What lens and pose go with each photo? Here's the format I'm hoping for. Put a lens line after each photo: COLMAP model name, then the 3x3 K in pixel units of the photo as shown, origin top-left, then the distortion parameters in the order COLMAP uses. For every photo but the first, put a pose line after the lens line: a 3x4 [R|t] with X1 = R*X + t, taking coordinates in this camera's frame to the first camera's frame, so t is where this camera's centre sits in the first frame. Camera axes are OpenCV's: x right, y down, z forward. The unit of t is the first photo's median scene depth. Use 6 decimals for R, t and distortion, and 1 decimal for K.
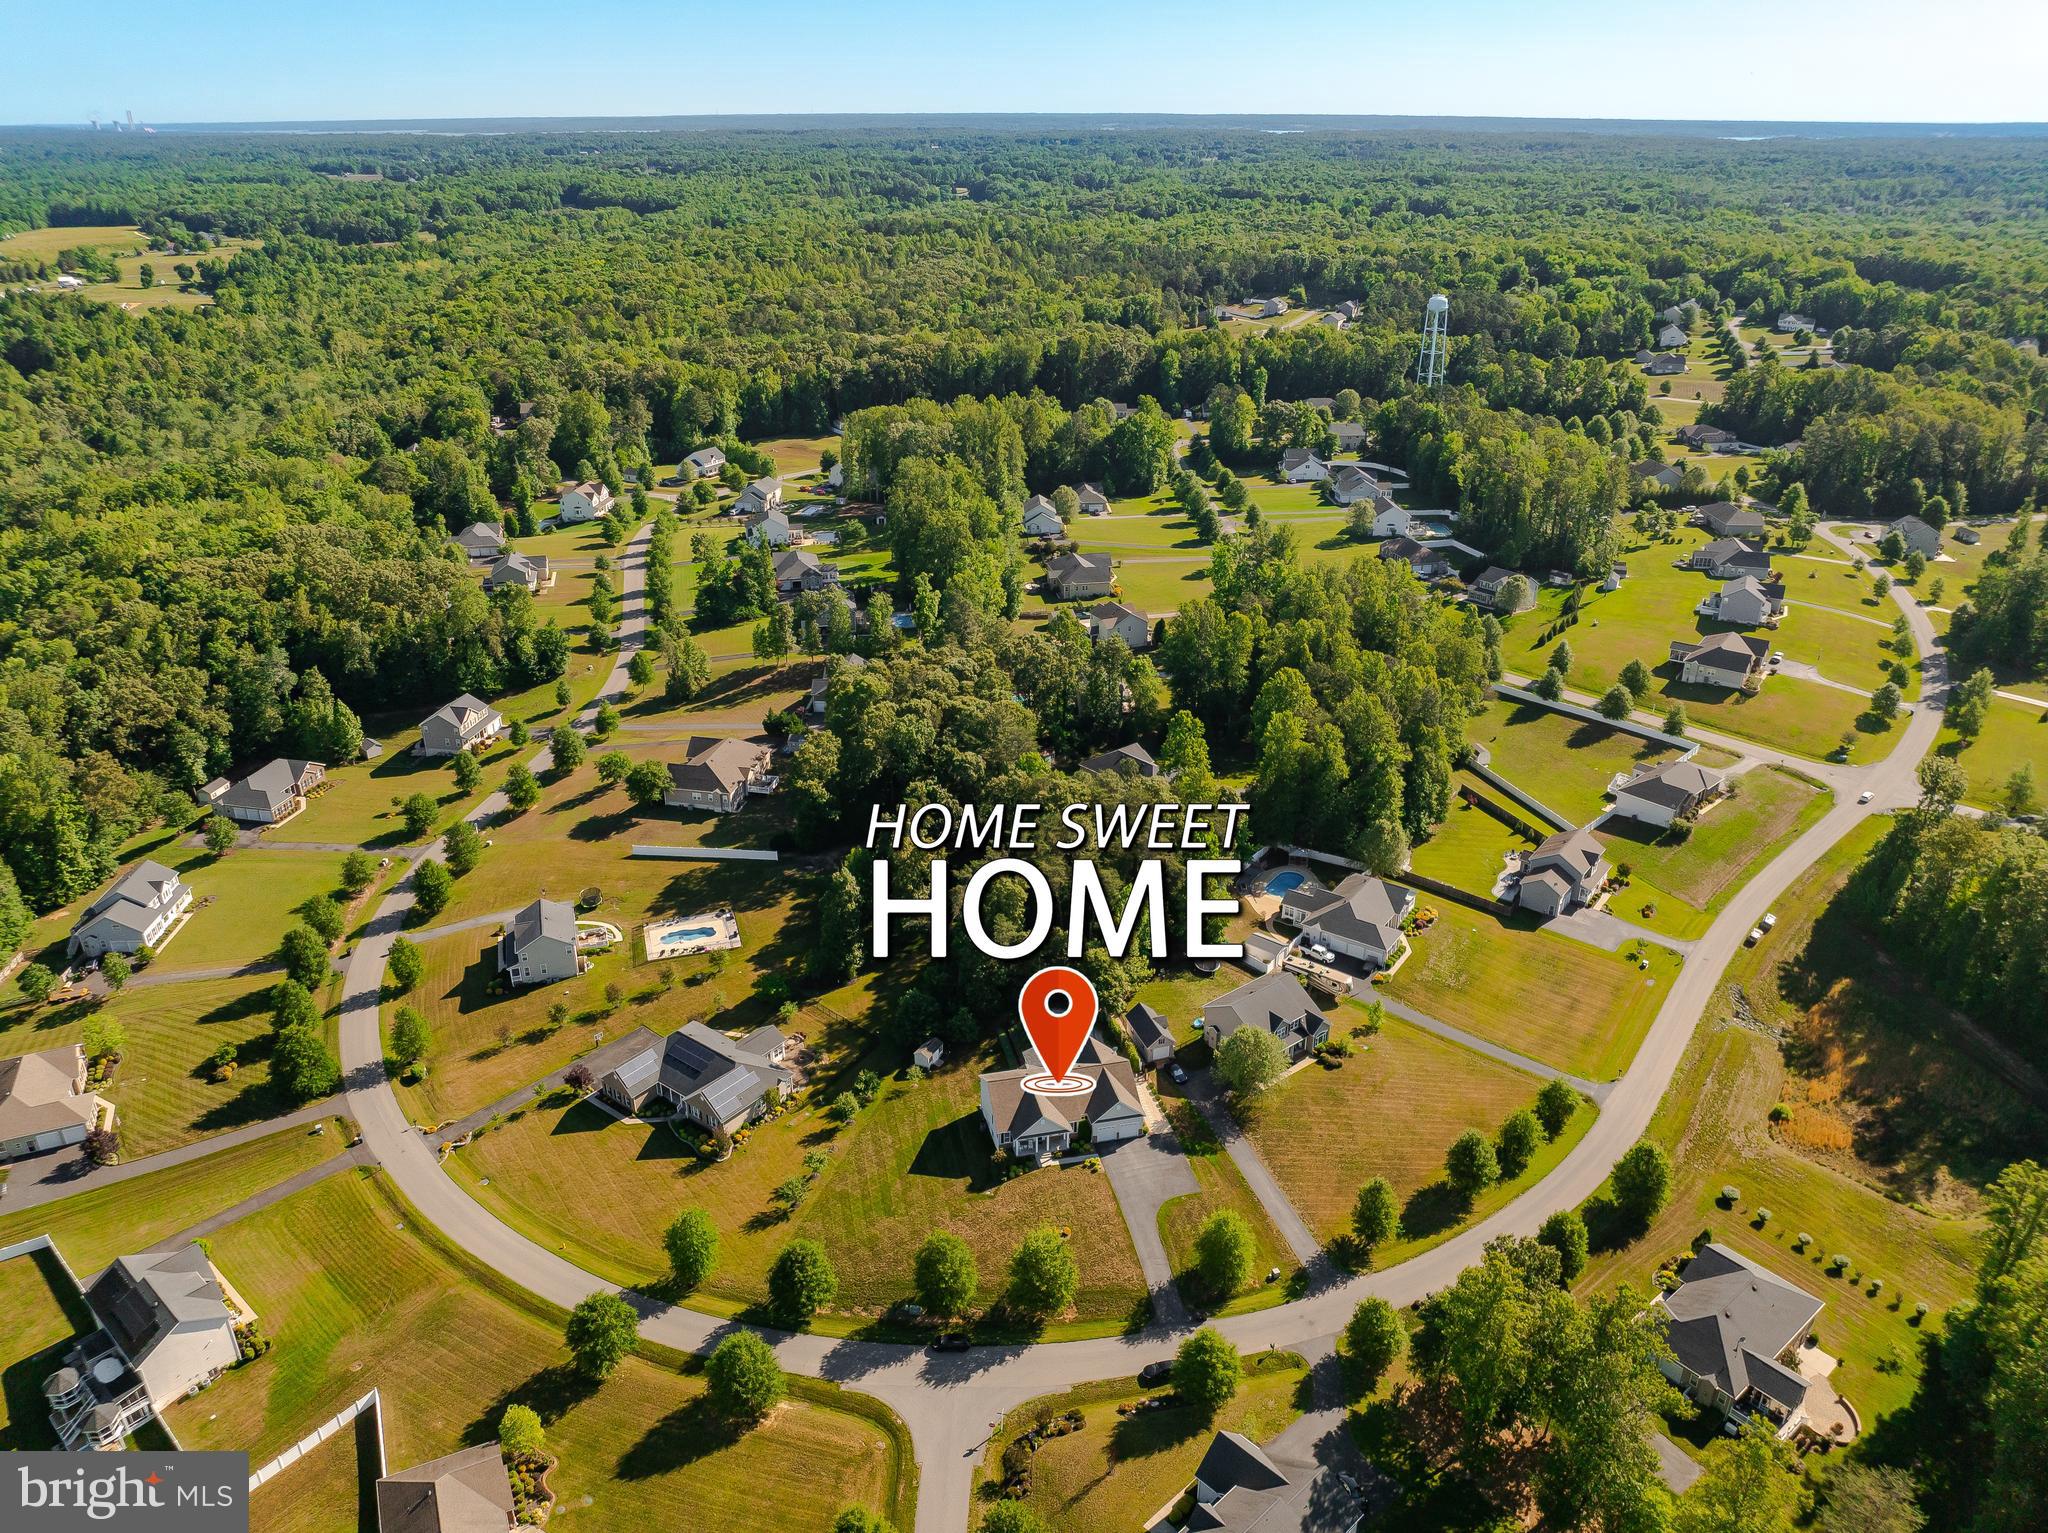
lens RADIAL K [[1461.8, 0, 1024.0], [0, 1461.8, 766.5], [0, 0, 1]] dist [-0.000853, -0.089647]
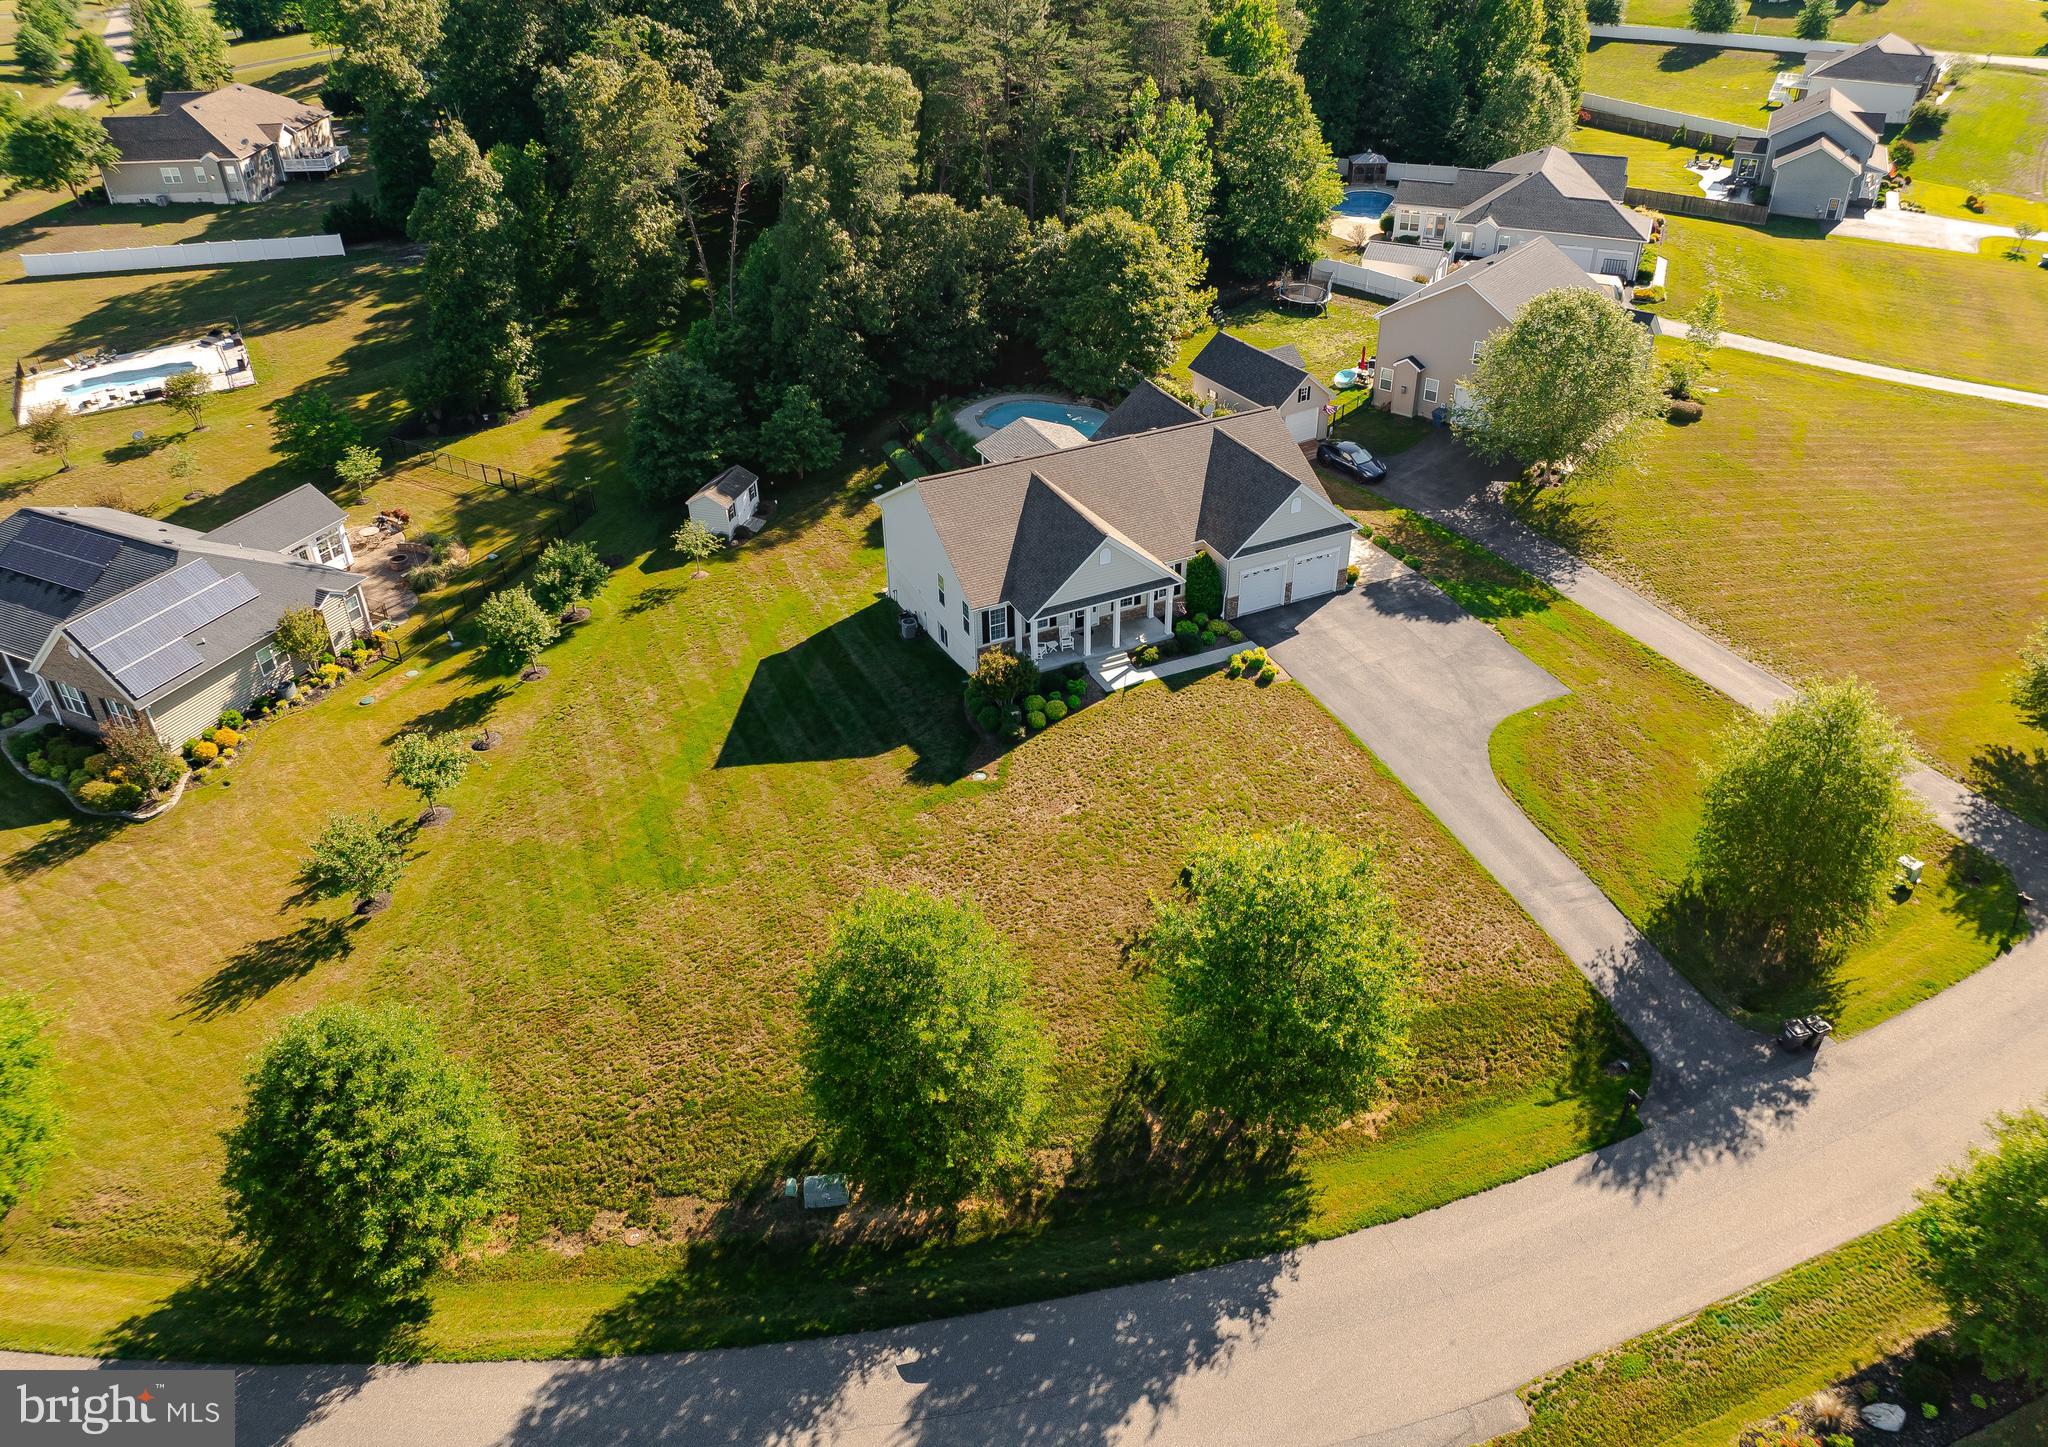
lens RADIAL K [[1465.1, 0, 1024.1], [0, 1465.1, 678.0], [0, 0, 1]] dist [-0.045864, 0.008508]
pose [[0.978241, -0.124087, 0.166274, -0.060224], [0.101896, 0.985462, 0.135947, 0.207909], [-0.180726, -0.116046, 0.976663, 0.626425]]
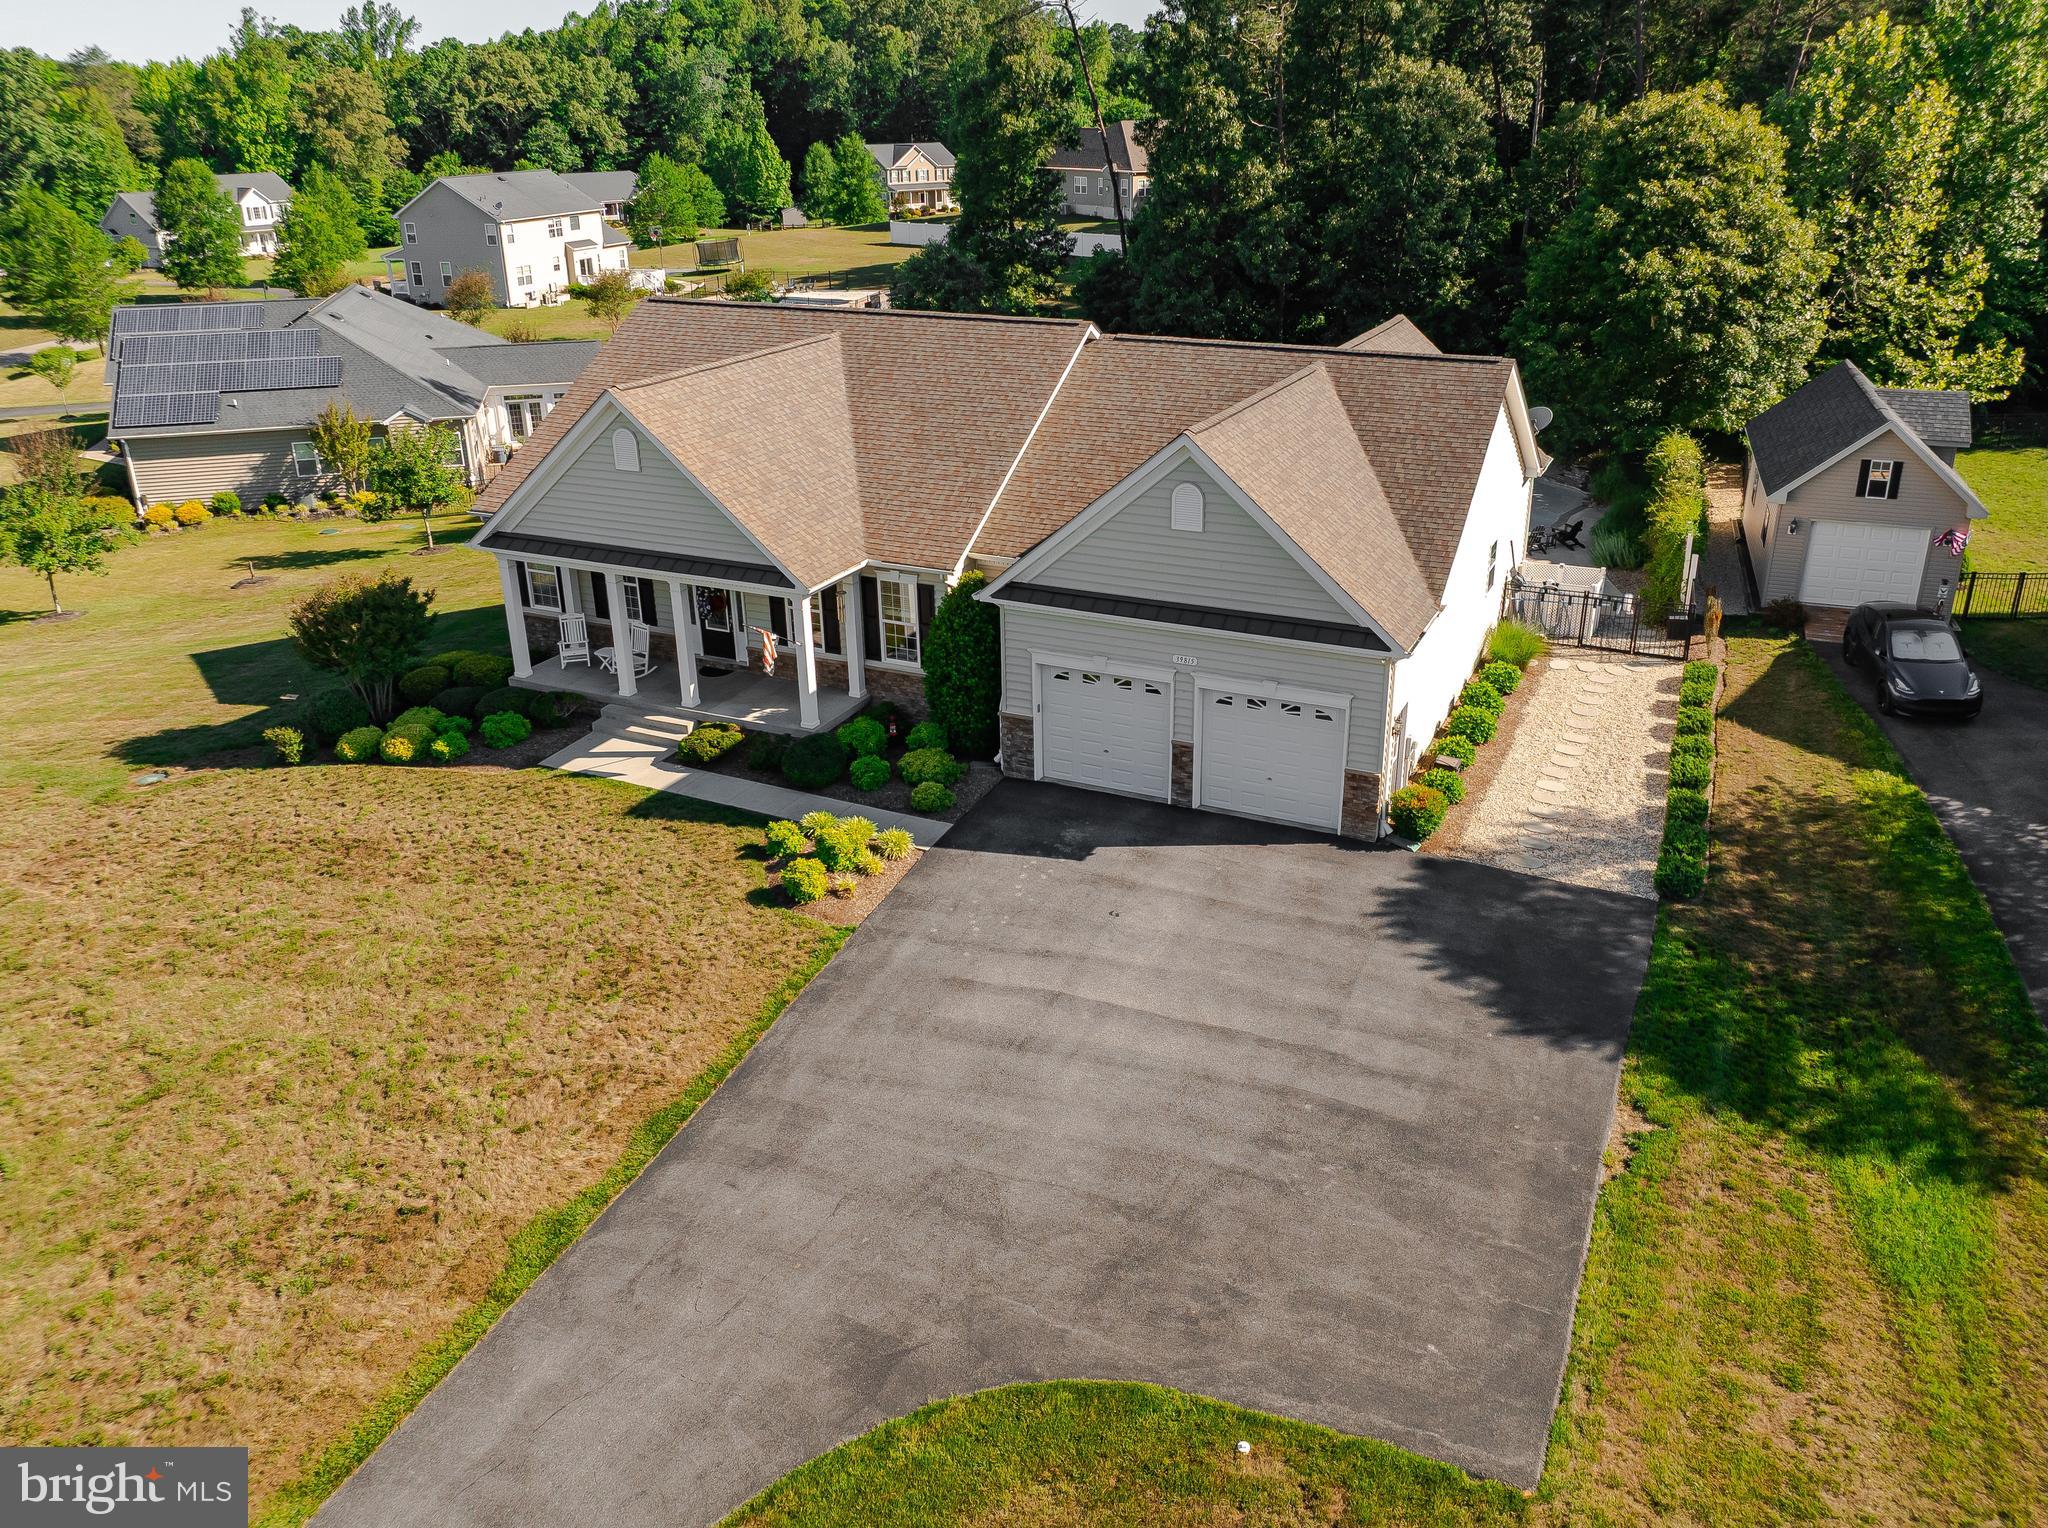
lens RADIAL K [[1559.5, 0, 1093.1], [0, 1559.5, 715.6], [0, 0, 1]] dist [-0.054101, -0.001211]
pose [[0.800425, 0.222183, -0.556736, 0.127156], [-0.251230, 0.967606, 0.024958, 0.235433], [0.544246, 0.119891, 0.830314, 0.843487]]
